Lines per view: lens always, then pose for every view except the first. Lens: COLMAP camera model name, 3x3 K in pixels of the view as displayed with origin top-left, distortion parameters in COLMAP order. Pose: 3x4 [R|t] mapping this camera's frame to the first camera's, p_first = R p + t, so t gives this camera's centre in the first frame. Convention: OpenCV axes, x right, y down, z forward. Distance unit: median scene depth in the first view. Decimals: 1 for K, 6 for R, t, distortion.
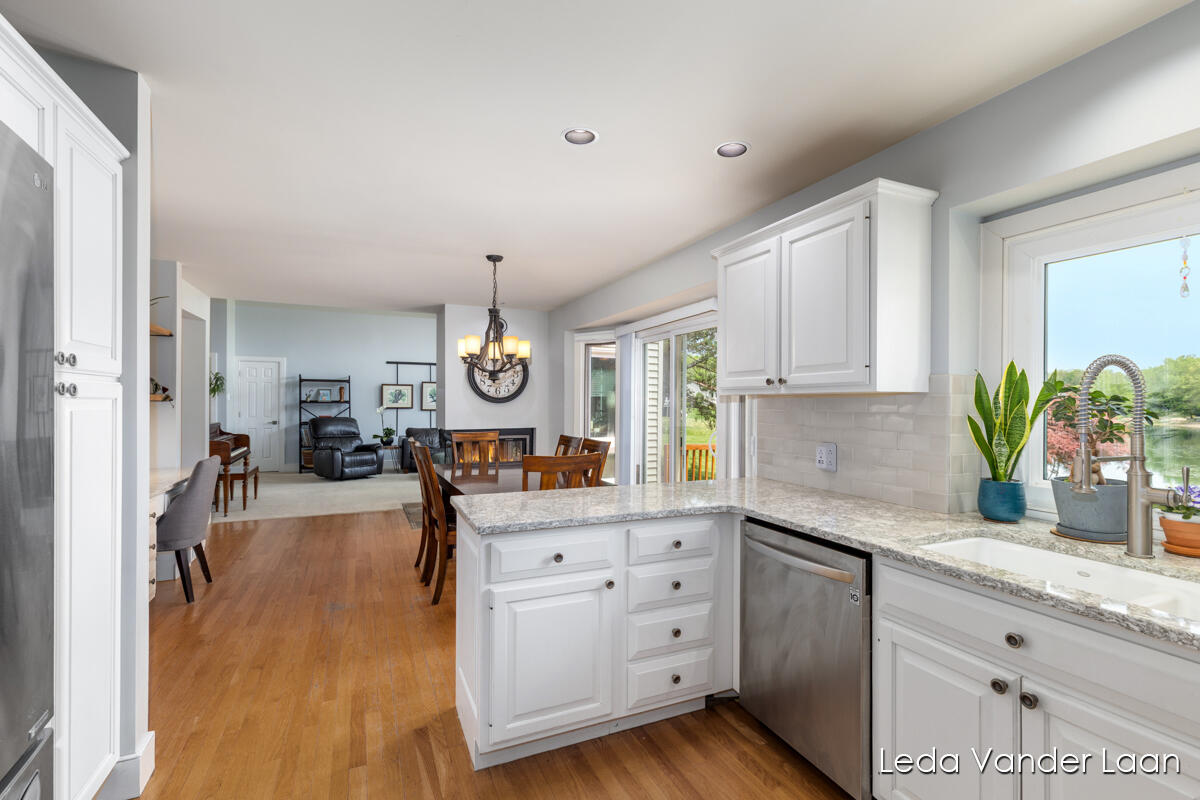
lens RADIAL K [[539.1, 0, 607.2], [0, 539.1, 403.6], [0, 0, 1]] dist [0.009490, -0.001247]
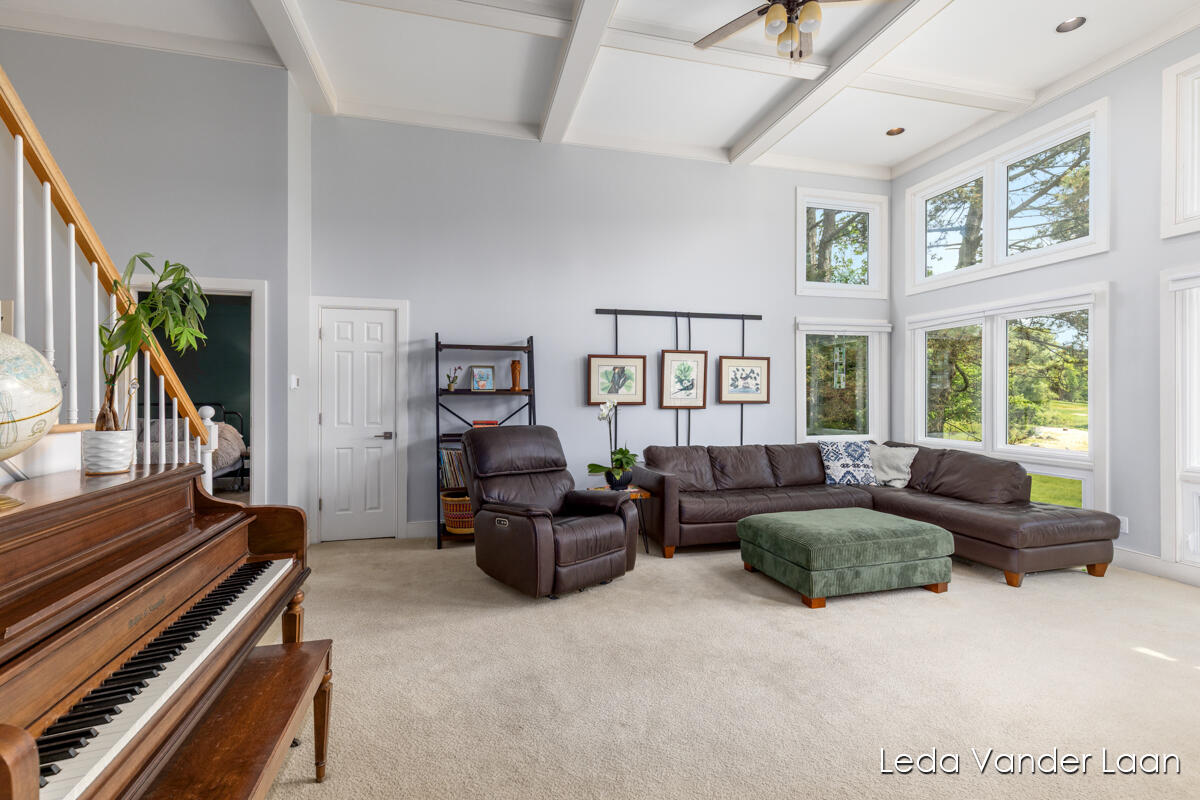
lens RADIAL K [[539.1, 0, 603.4], [0, 539.1, 393.8], [0, 0, 1]] dist [0.009490, -0.001247]
pose [[0.985972, -0.006376, -0.166790, -0.342040], [0.005578, 0.999971, -0.005254, 0.001717], [0.166819, 0.004250, 0.985978, 0.552990]]
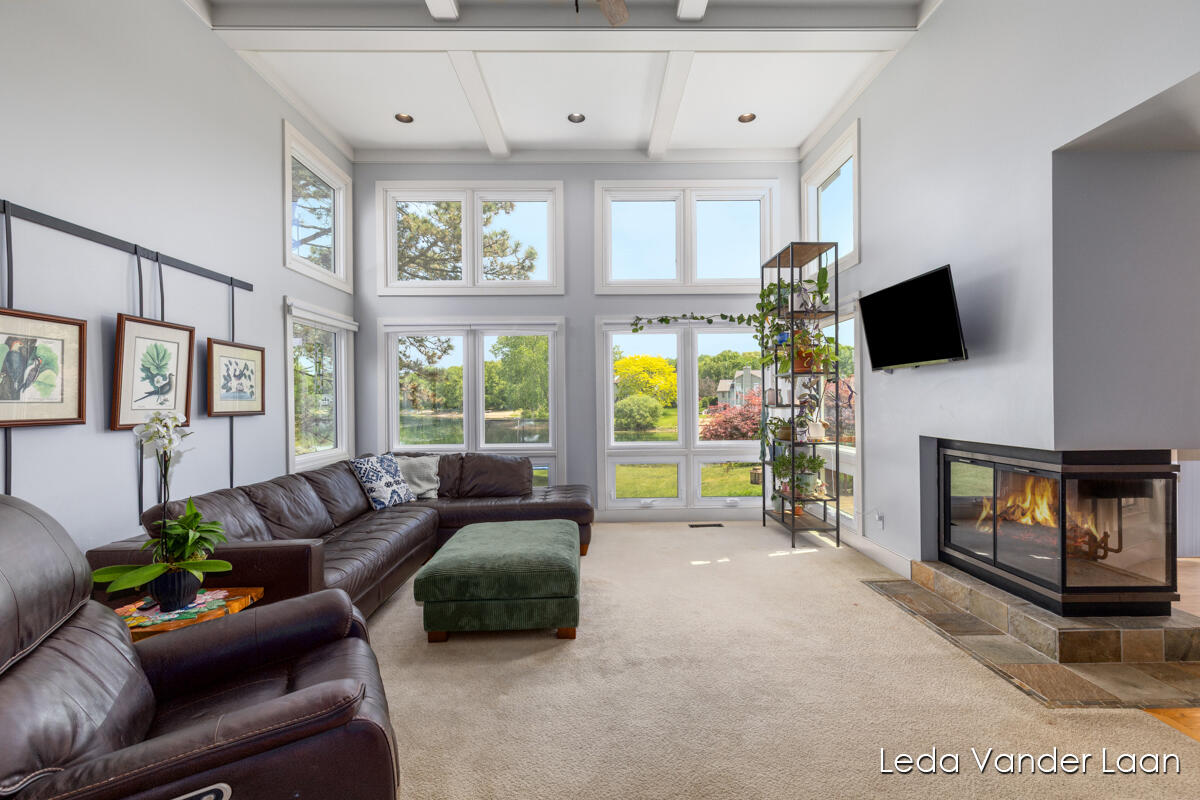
lens RADIAL K [[539.1, 0, 604.0], [0, 539.1, 400.2], [0, 0, 1]] dist [0.009490, -0.001247]
pose [[0.397479, -0.009199, 0.917565, -0.525911], [0.014877, 0.999883, 0.003579, 0.001672], [-0.917491, 0.012228, 0.397569, 0.758235]]
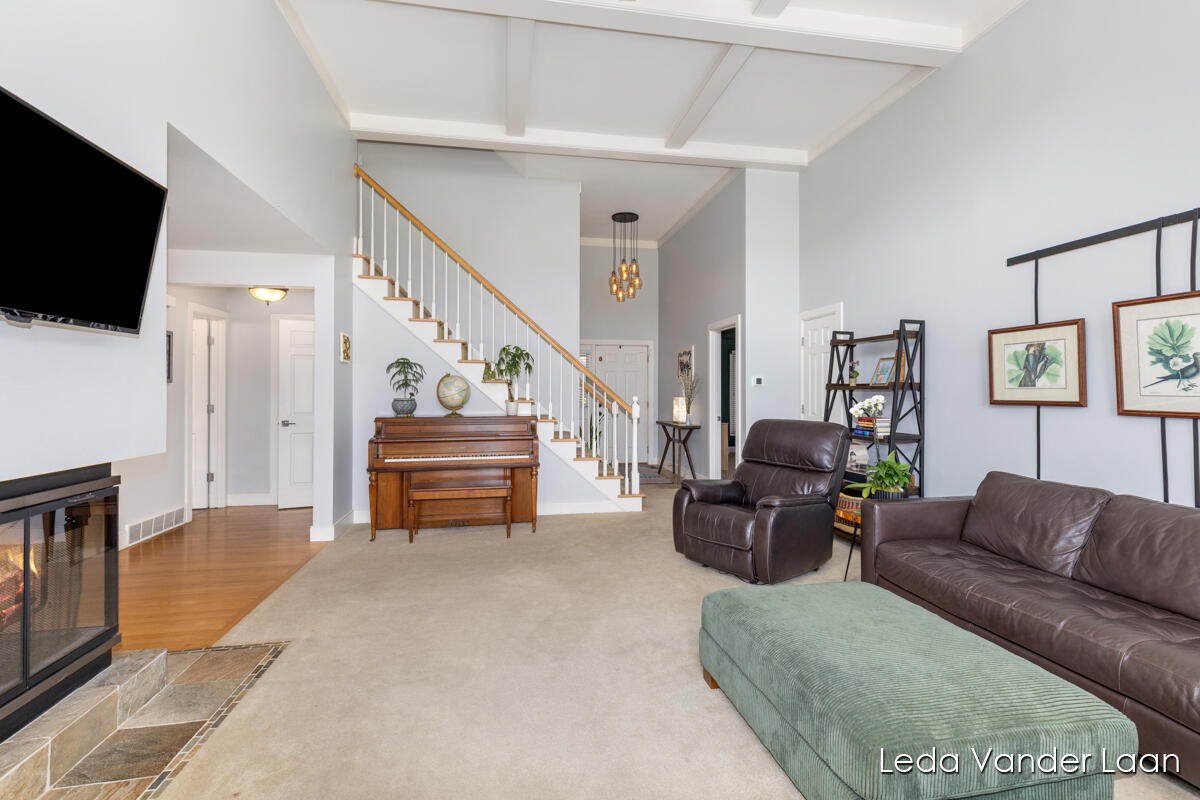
lens RADIAL K [[539.1, 0, 610.4], [0, 539.1, 389.2], [0, 0, 1]] dist [0.009490, -0.001247]
pose [[-0.229534, -0.010467, -0.973244, -0.041174], [-0.002894, 0.999945, -0.010072, 0.004157], [0.973296, 0.000504, -0.229552, 0.898097]]
